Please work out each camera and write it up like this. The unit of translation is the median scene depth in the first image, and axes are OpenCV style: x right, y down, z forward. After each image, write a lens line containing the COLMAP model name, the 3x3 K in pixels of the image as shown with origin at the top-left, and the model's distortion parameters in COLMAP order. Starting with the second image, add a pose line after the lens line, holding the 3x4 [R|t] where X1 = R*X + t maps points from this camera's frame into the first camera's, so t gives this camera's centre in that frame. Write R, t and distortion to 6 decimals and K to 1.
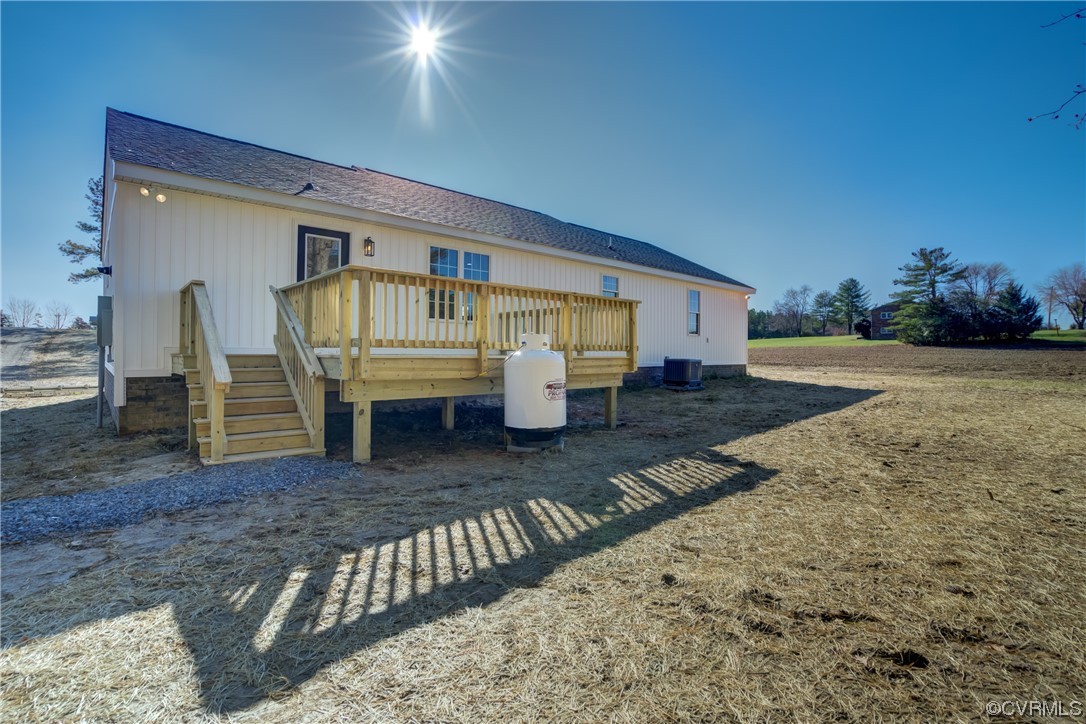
lens RADIAL K [[497.5, 0, 545.0], [0, 497.5, 353.2], [0, 0, 1]] dist [-0.043593, 0.023176]
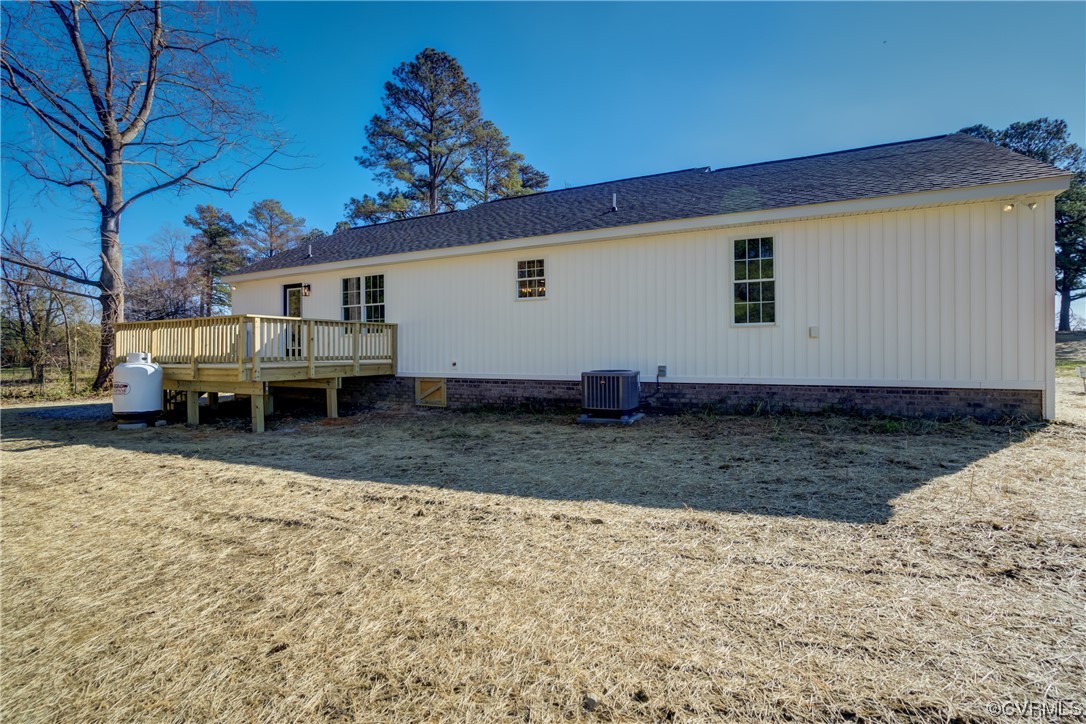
lens RADIAL K [[497.5, 0, 545.0], [0, 497.5, 353.2], [0, 0, 1]] dist [-0.043593, 0.023176]
pose [[0.378277, -0.010300, -0.925635, 1.091809], [0.006606, 0.999943, -0.008427, -0.008009], [0.925669, -0.002927, 0.378324, 0.947177]]
